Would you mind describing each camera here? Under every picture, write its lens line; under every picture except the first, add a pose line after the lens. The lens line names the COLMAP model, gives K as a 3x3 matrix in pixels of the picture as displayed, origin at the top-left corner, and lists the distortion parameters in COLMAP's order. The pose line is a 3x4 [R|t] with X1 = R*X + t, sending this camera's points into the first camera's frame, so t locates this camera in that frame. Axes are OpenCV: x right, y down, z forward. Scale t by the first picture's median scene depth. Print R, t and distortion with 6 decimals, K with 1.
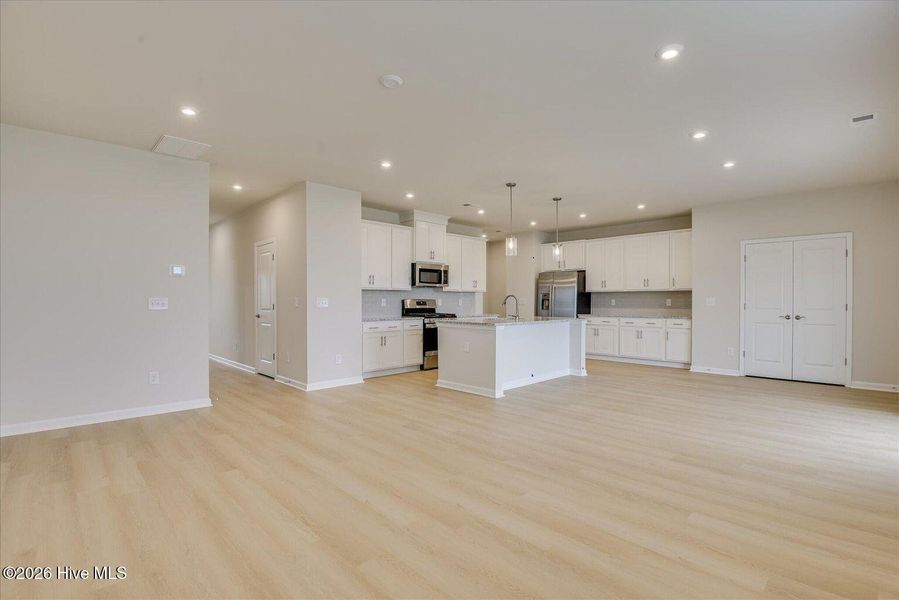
lens RADIAL K [[417.2, 0, 448.8], [0, 417.2, 298.8], [0, 0, 1]] dist [-0.010476, -0.000516]
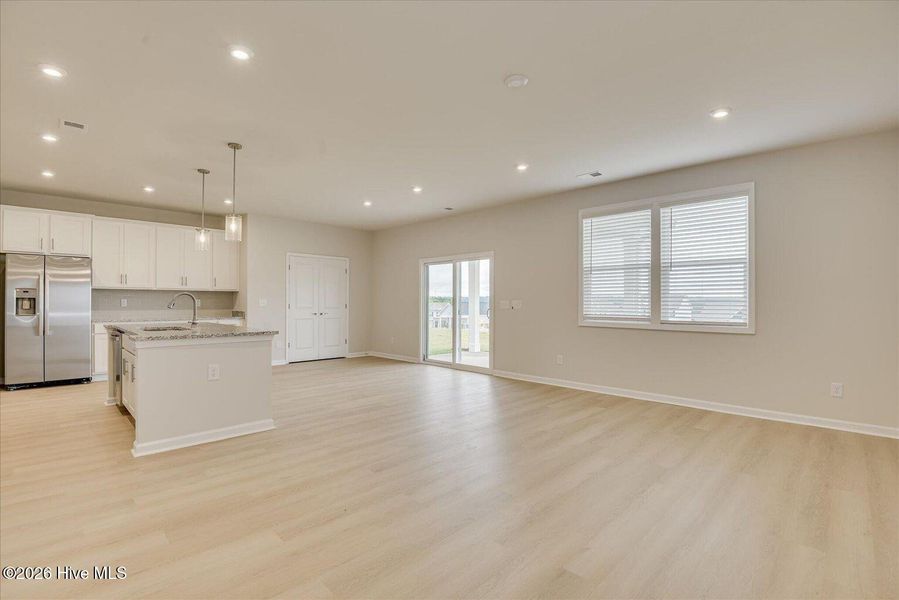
lens RADIAL K [[417.2, 0, 454.3], [0, 417.2, 305.2], [0, 0, 1]] dist [-0.010476, -0.000516]
pose [[-0.025265, -0.007944, 0.999649, -0.489027], [-0.007657, 0.999941, 0.007753, 0.001823], [-0.999651, -0.007458, -0.025324, 0.509428]]
